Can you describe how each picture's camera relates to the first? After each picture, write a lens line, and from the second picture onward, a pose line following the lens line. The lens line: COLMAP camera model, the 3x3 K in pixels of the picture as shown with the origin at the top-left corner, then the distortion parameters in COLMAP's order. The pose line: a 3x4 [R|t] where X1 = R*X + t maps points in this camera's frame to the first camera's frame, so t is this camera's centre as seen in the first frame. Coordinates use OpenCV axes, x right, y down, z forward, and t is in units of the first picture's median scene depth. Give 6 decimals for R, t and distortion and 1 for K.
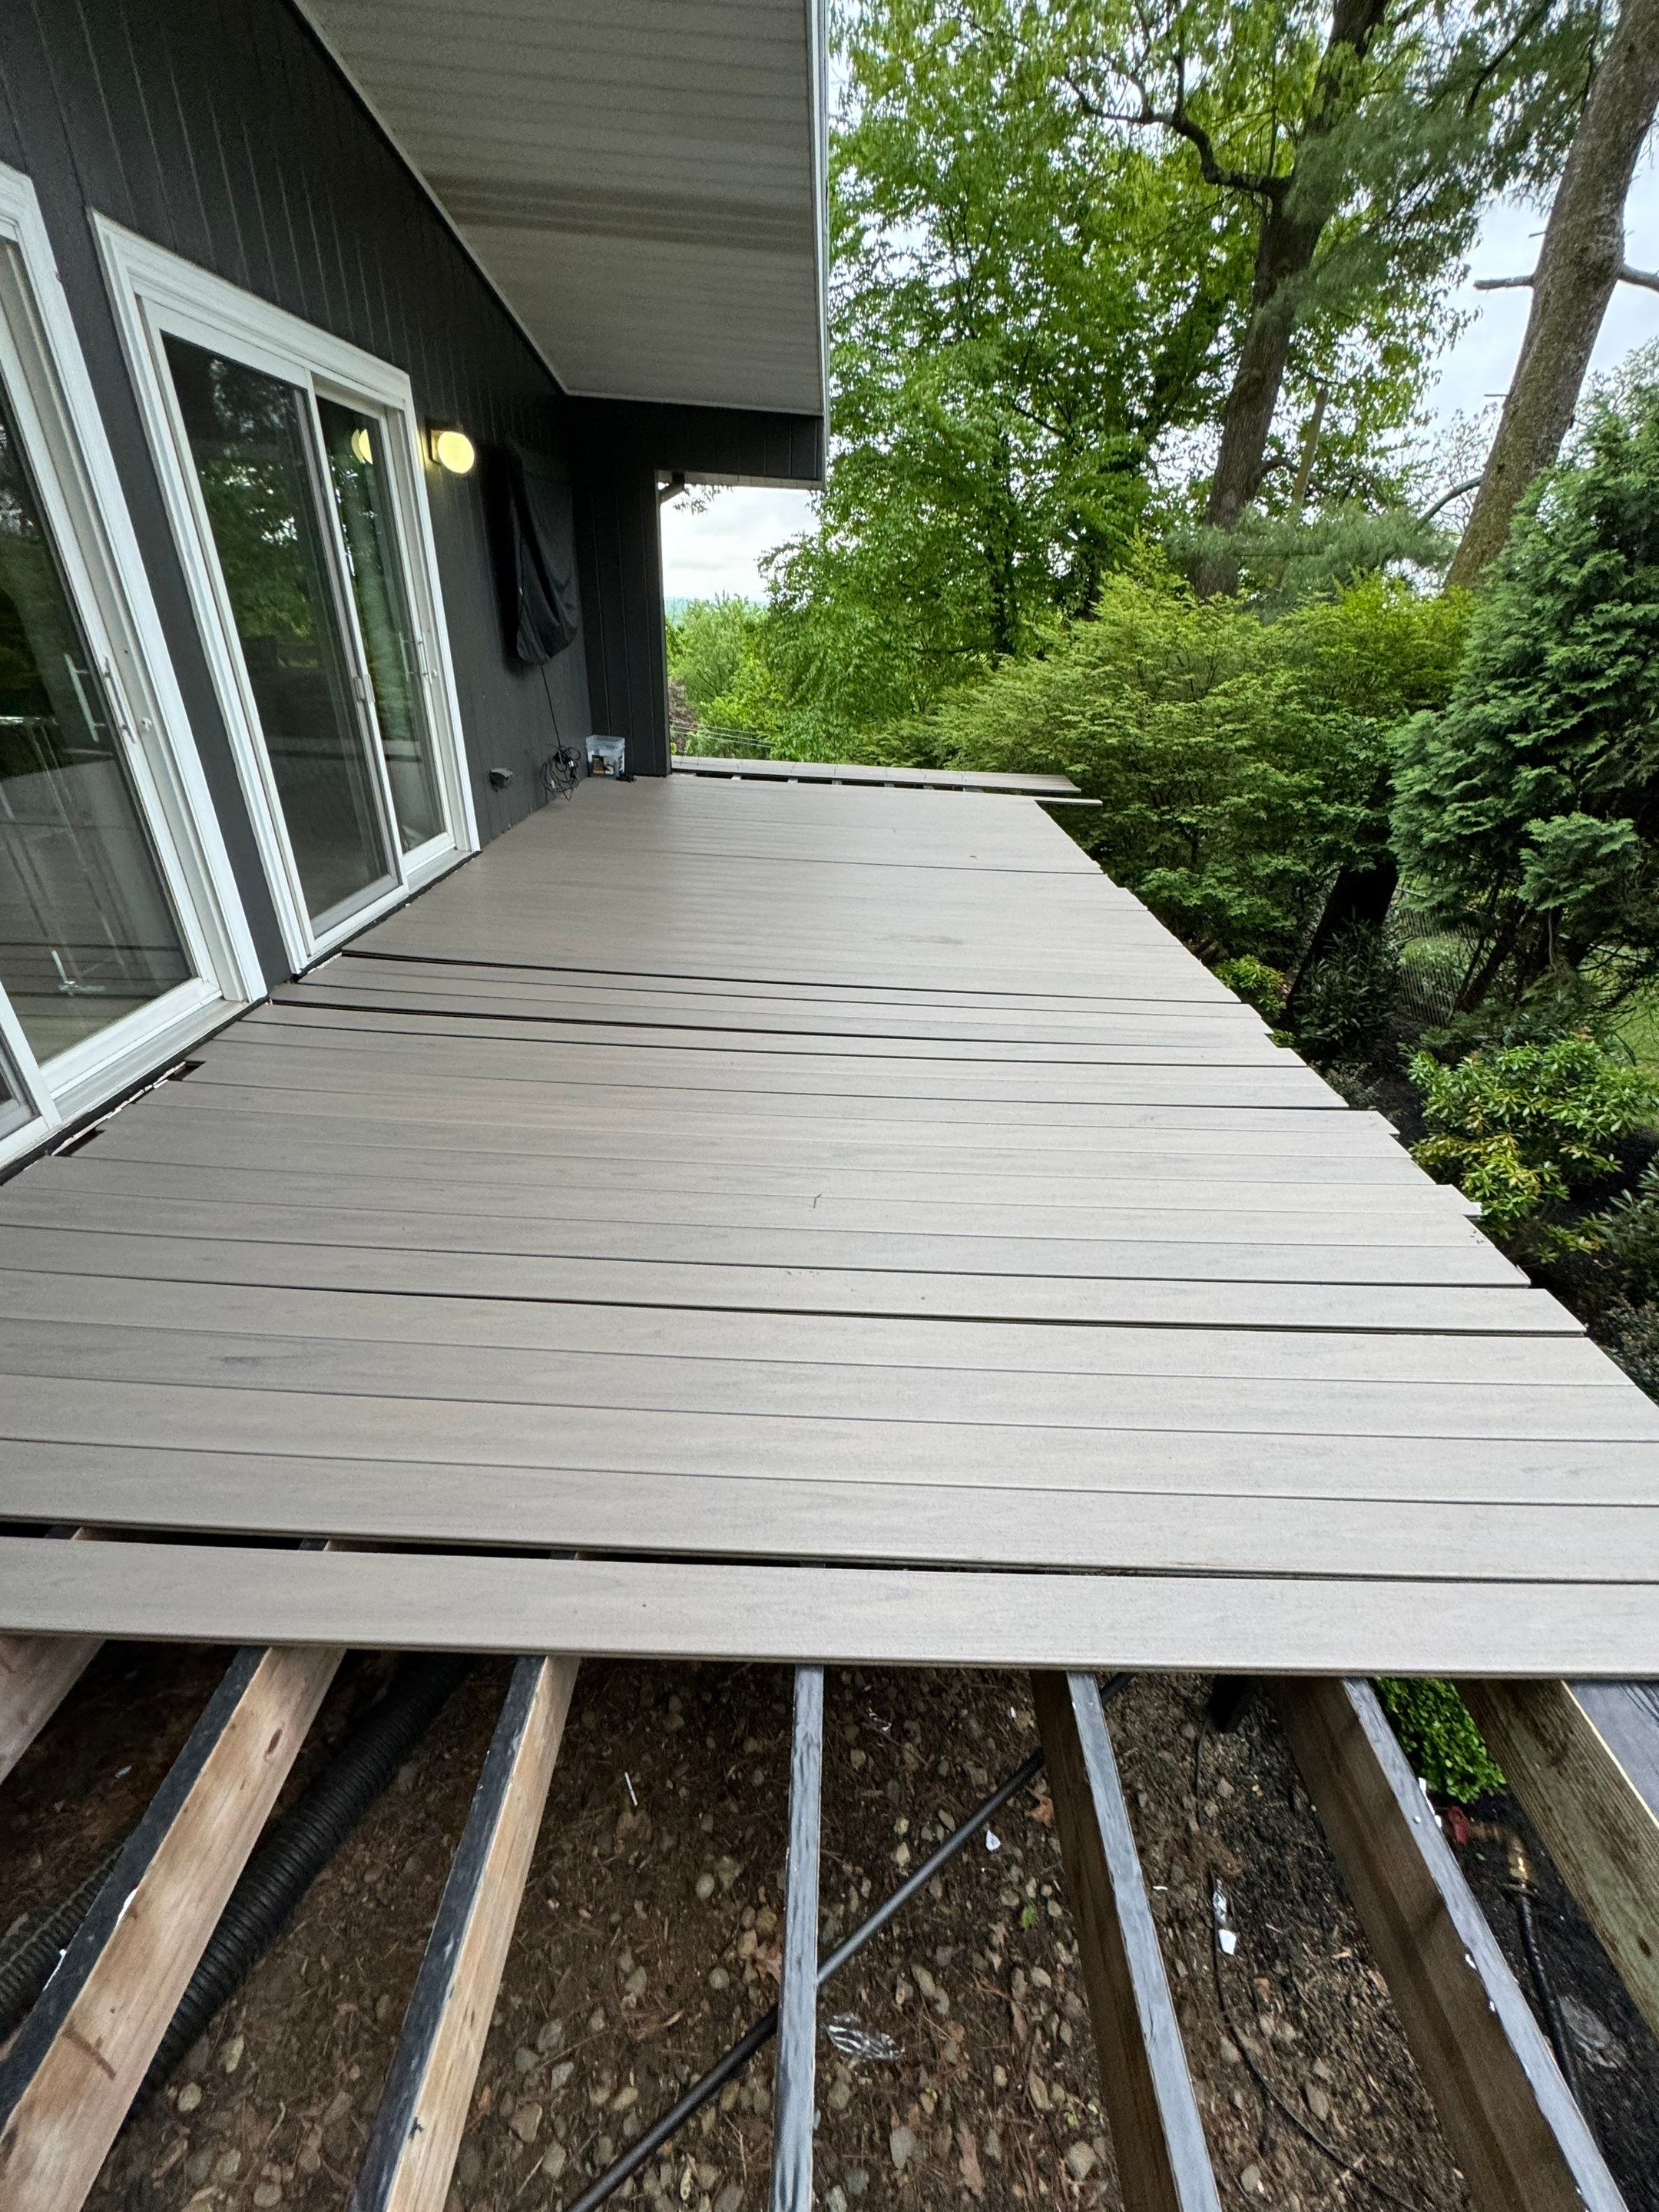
lens RADIAL K [[879.9, 0, 828.5], [0, 879.9, 1108.2], [0, 0, 1]] dist [-0.006083, 0.001455]
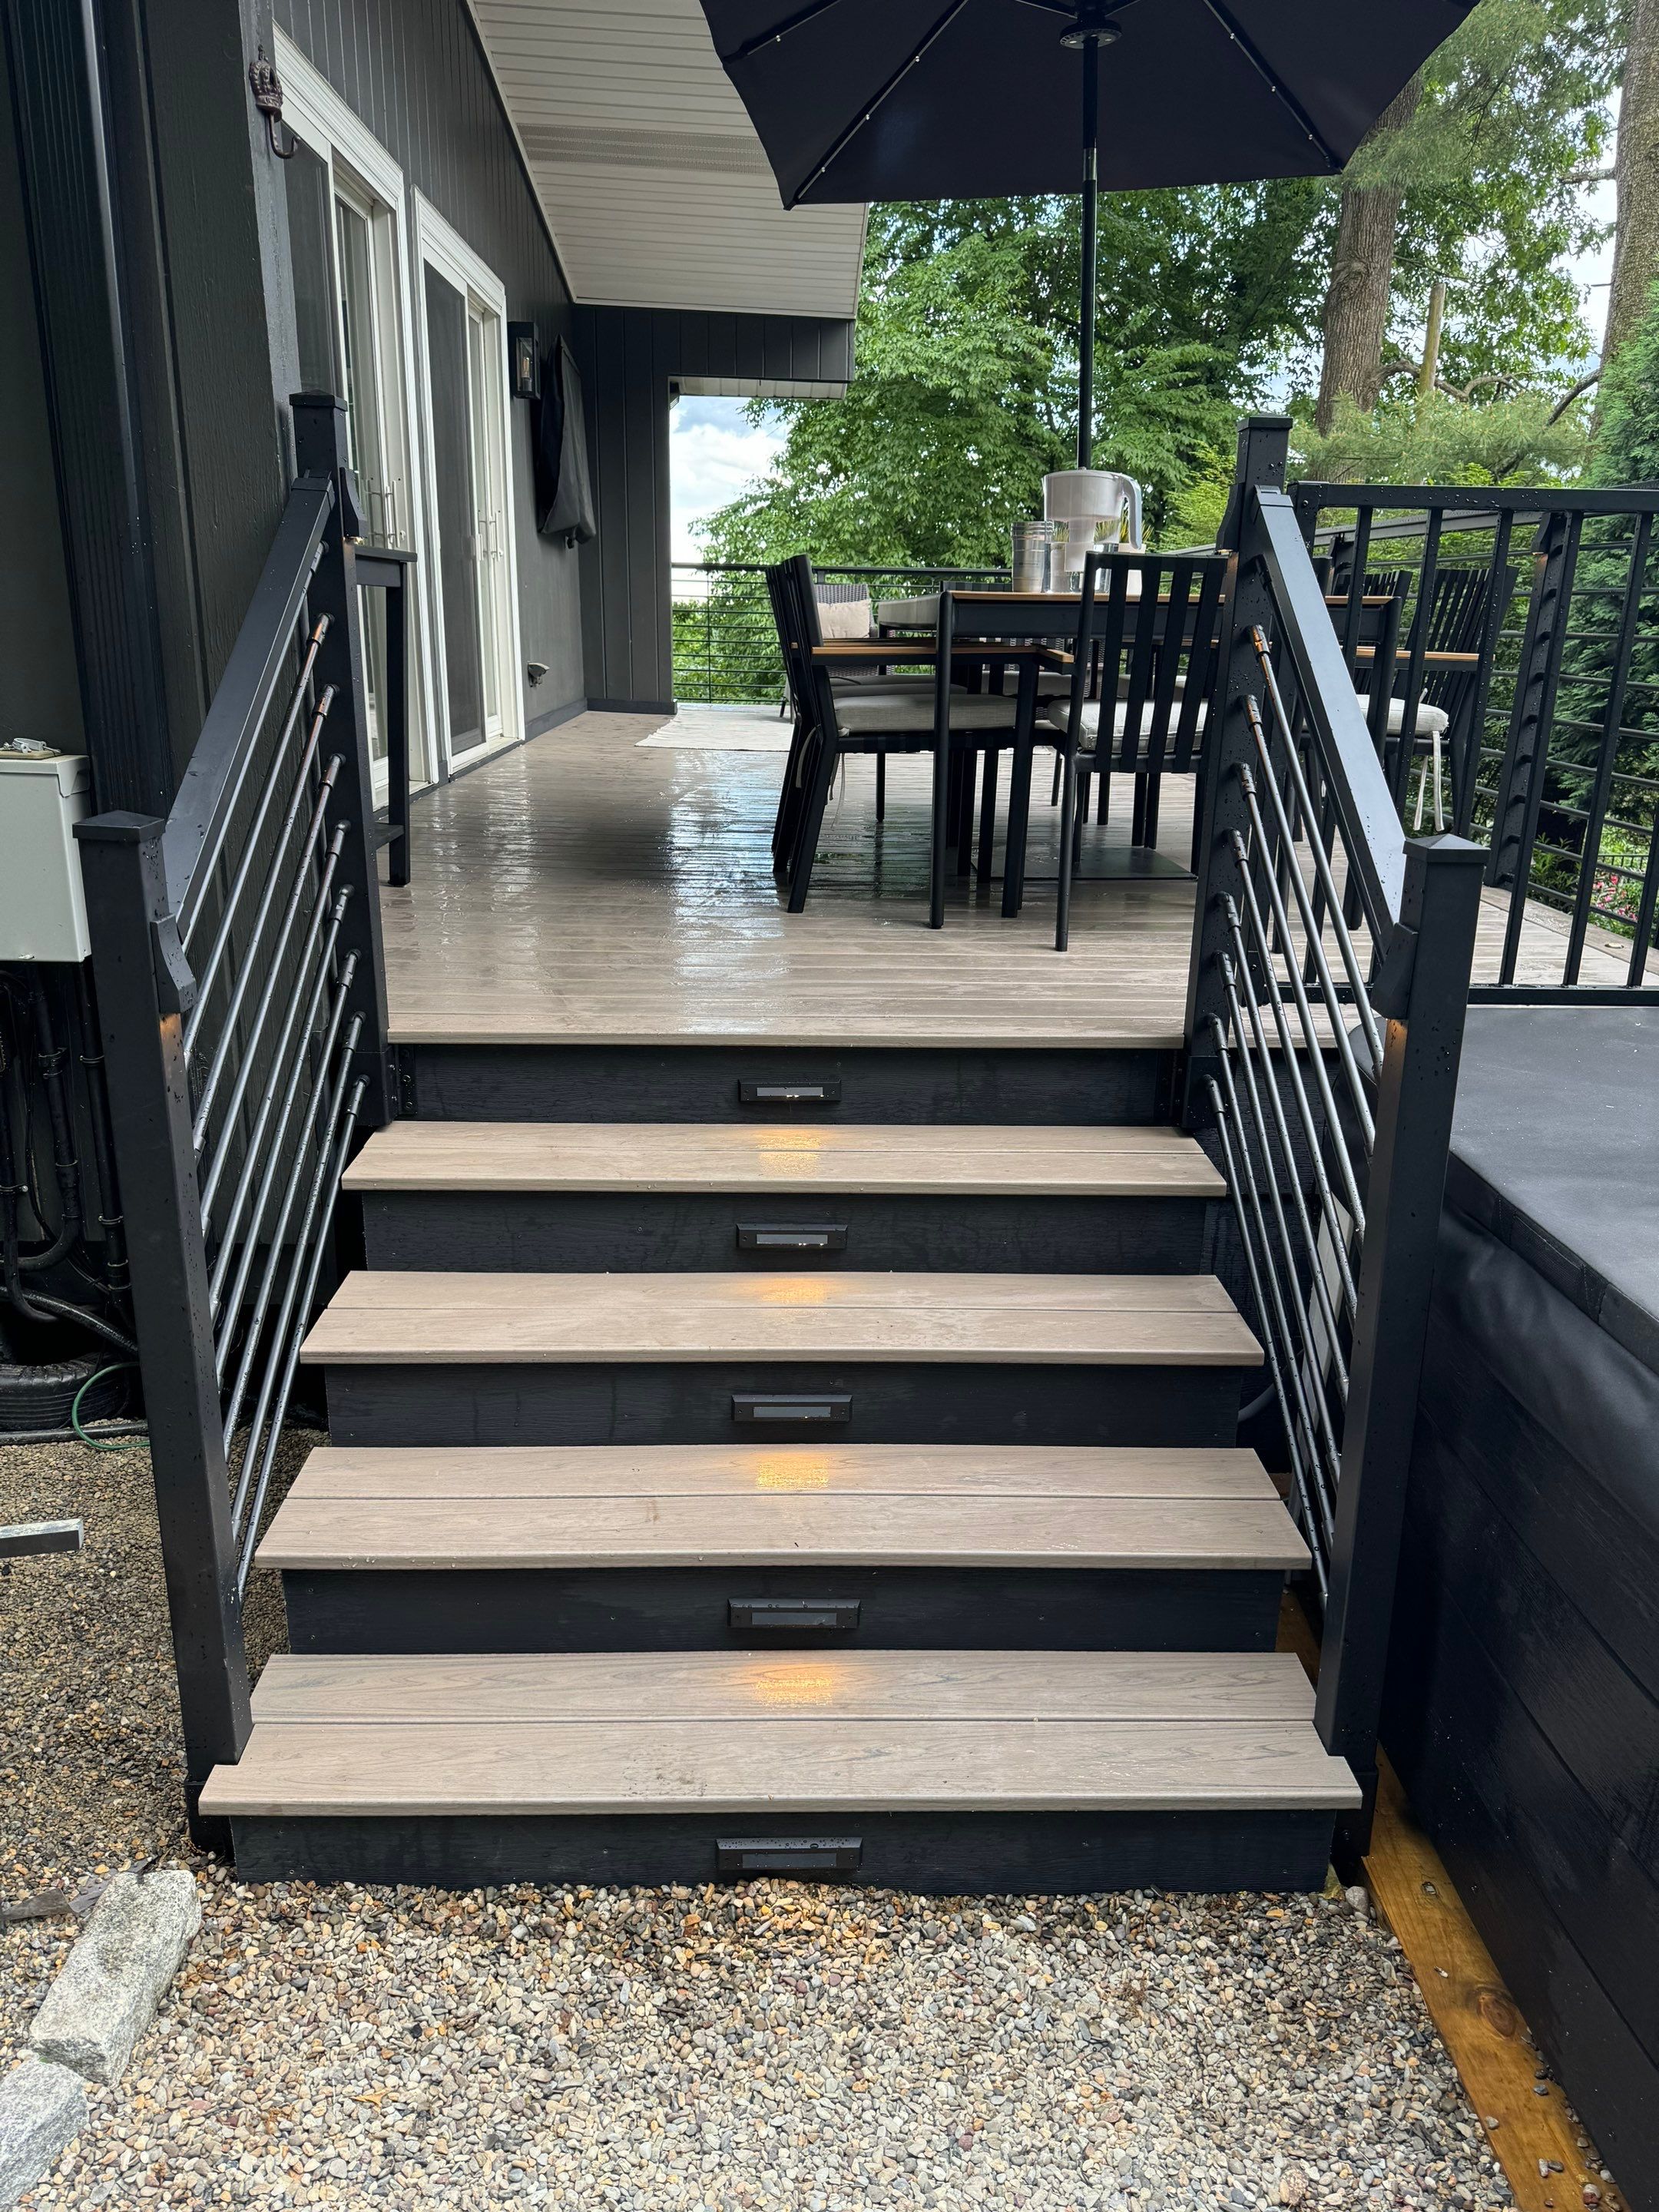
lens RADIAL K [[1568.3, 0, 834.7], [0, 1568.3, 1113.1], [0, 0, 1]] dist [0.018297, -0.020003]
pose [[0.998019, -0.039850, 0.048684, -0.140734], [0.049099, 0.977181, -0.206655, 0.378115], [-0.039337, 0.208636, 0.977202, -0.455570]]
